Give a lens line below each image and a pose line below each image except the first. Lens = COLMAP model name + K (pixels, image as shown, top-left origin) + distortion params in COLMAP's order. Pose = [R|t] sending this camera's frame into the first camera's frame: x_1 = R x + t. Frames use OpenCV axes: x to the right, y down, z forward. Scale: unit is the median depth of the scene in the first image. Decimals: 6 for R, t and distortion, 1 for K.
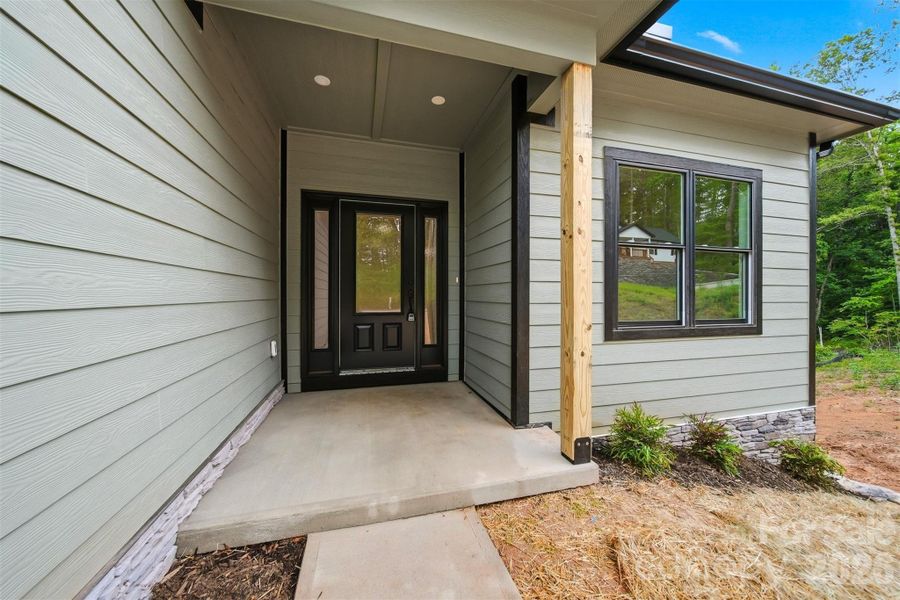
lens RADIAL K [[323.9, 0, 450.0], [0, 323.9, 300.0], [0, 0, 1]] dist [0.000114, -0.000007]
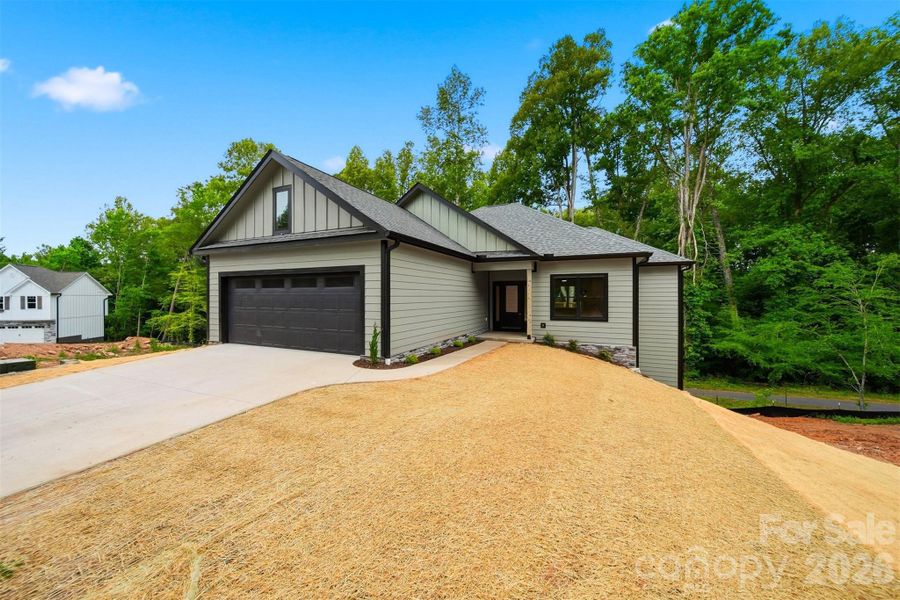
lens RADIAL K [[323.9, 0, 450.0], [0, 323.9, 300.0], [0, 0, 1]] dist [0.000114, -0.000007]
pose [[0.767954, 0.005313, -0.640483, 1.855178], [-0.008276, 0.999964, -0.001628, -0.101373], [0.640451, 0.006551, 0.767971, -2.646545]]
